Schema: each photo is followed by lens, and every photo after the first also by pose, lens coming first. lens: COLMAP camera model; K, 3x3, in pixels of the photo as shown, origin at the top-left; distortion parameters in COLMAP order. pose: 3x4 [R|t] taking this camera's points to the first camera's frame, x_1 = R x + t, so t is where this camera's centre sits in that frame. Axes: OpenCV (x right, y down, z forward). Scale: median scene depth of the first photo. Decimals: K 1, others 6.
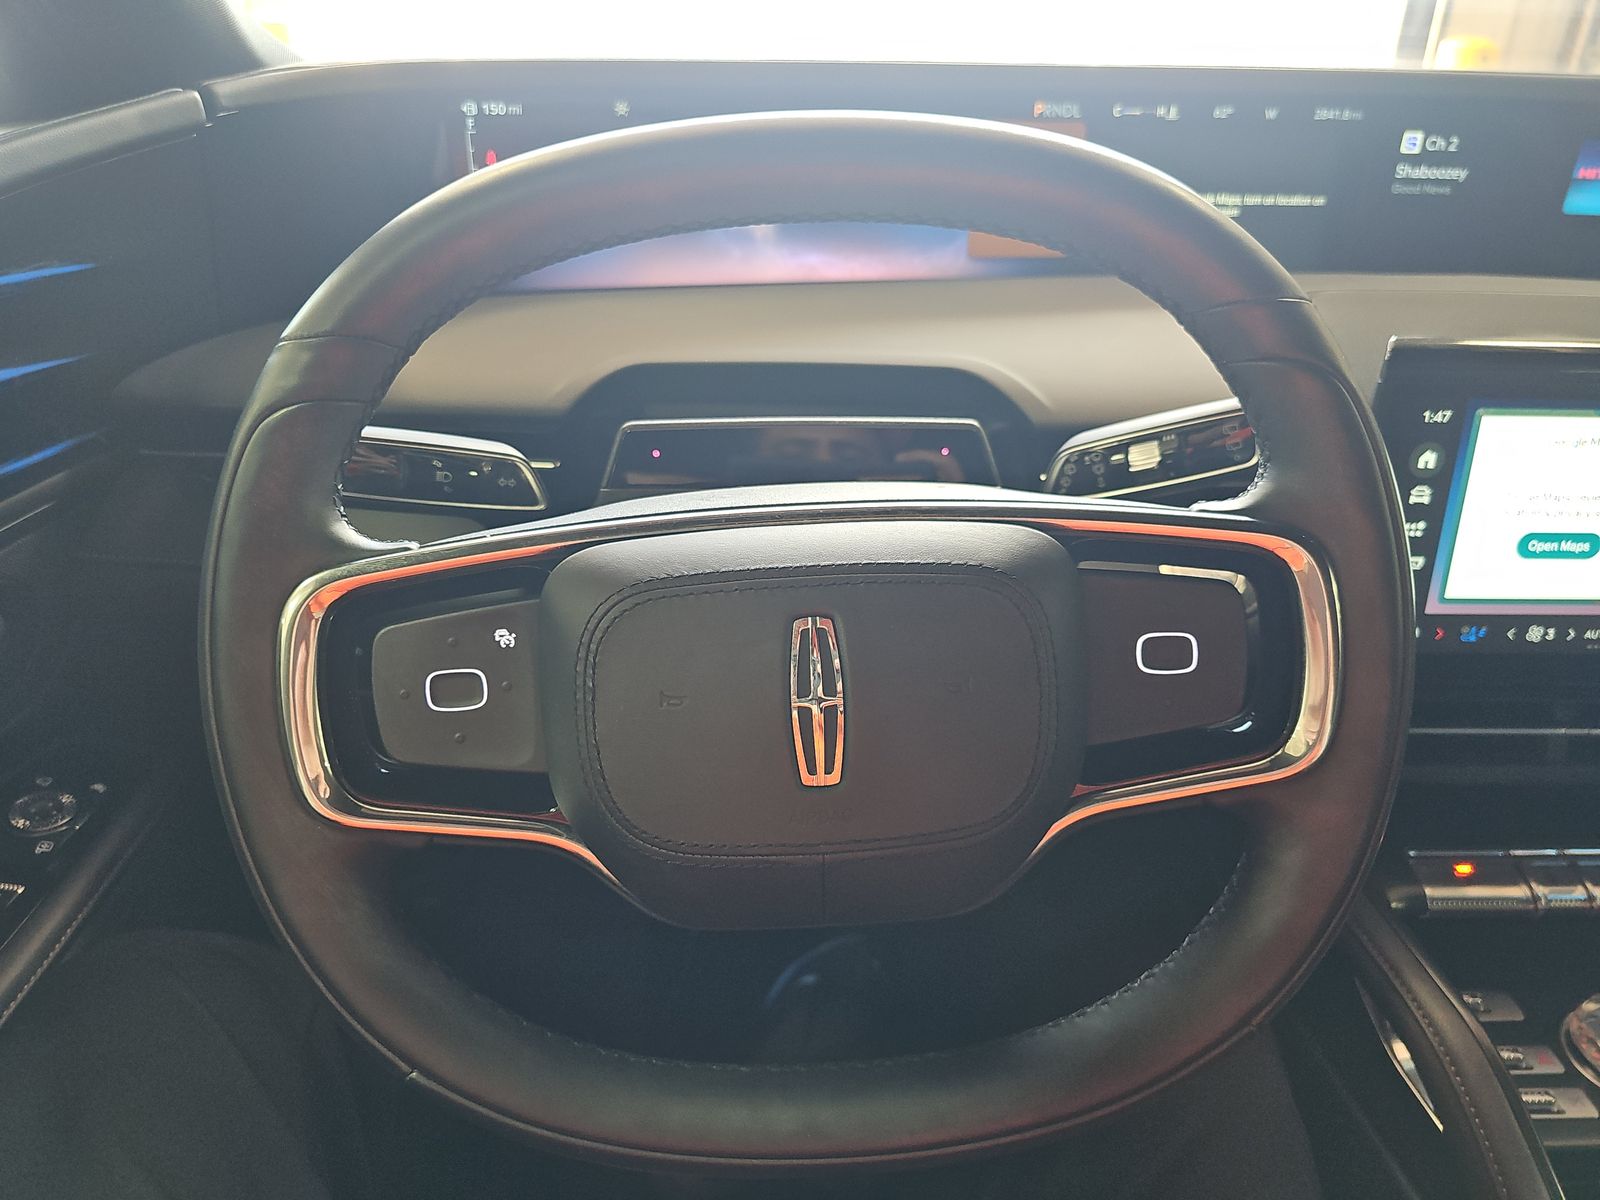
lens RADIAL K [[1074.9, 0, 800.0], [0, 1074.9, 600.0], [0, 0, 1]] dist [-0.021342, -0.001253]
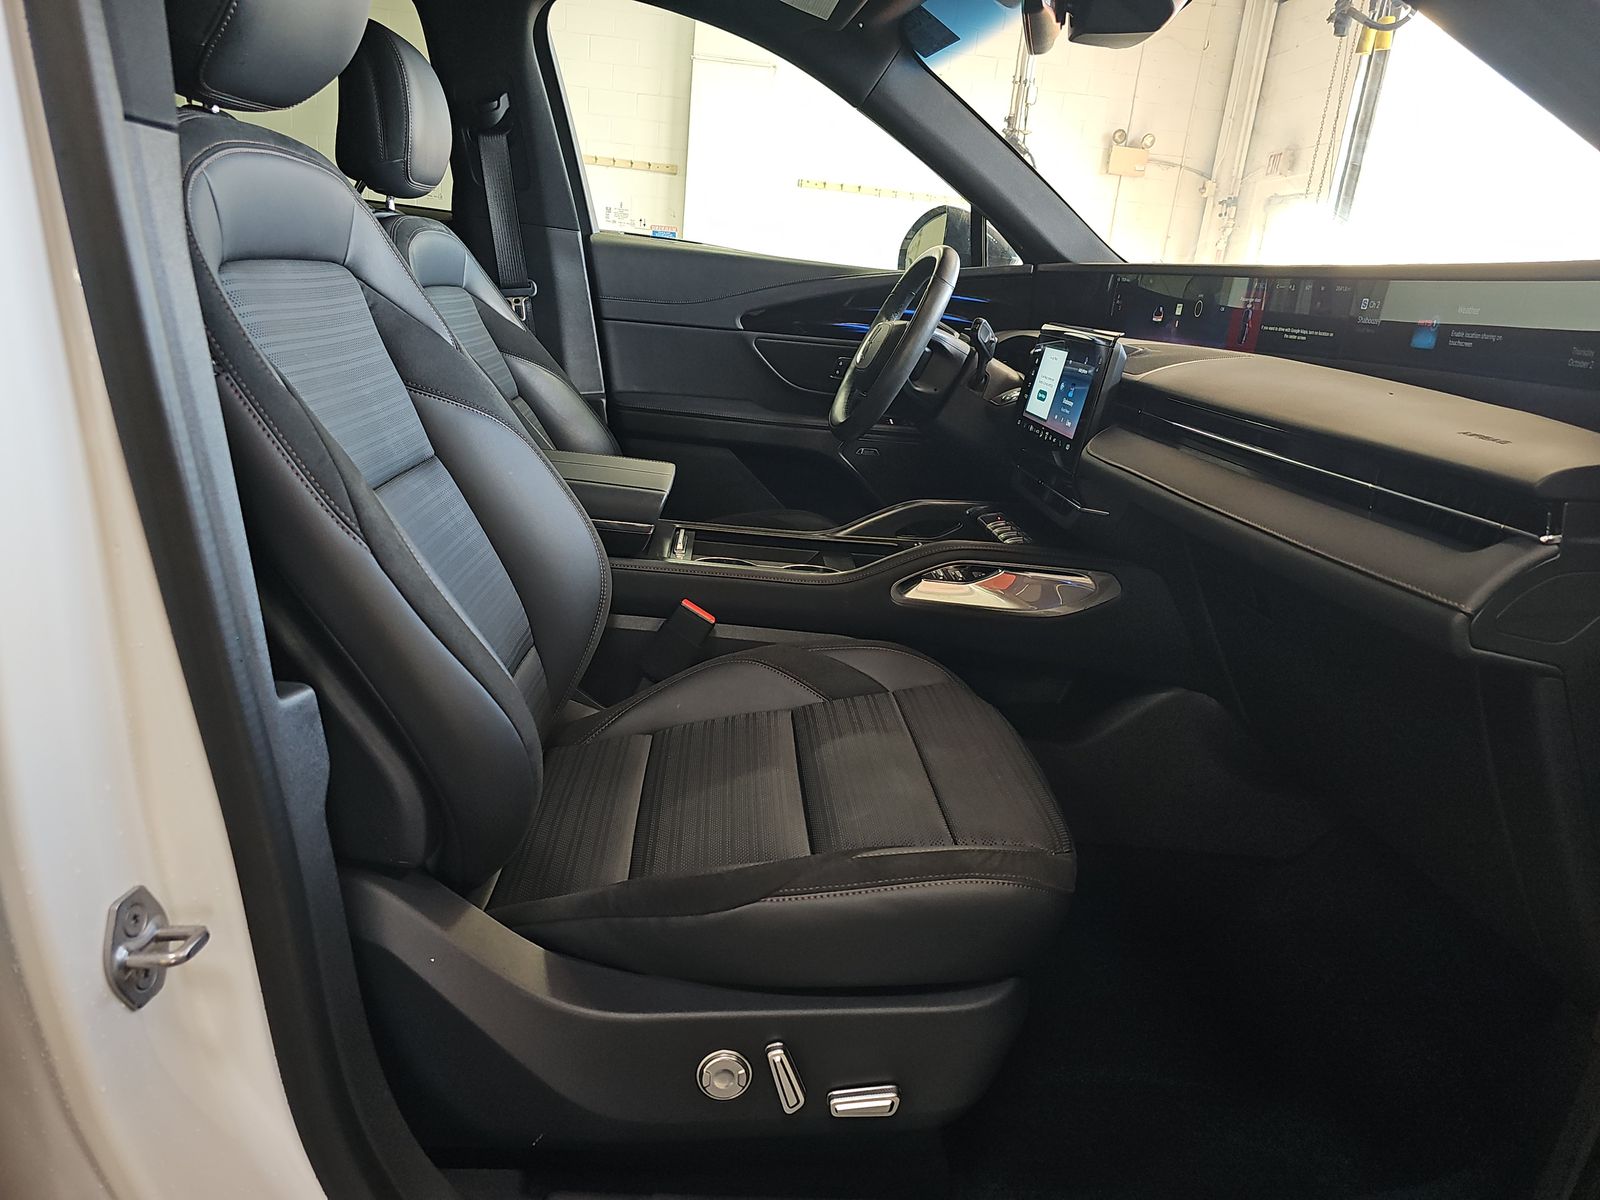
lens RADIAL K [[1053.3, 0, 800.0], [0, 1053.3, 600.0], [0, 0, 1]] dist [0.044587, -0.057827]
pose [[0.055385, 0.286624, -0.956441, 3.349966], [-0.543949, 0.811943, 0.211823, 0.135725], [0.837289, 0.508523, 0.200878, 0.191679]]
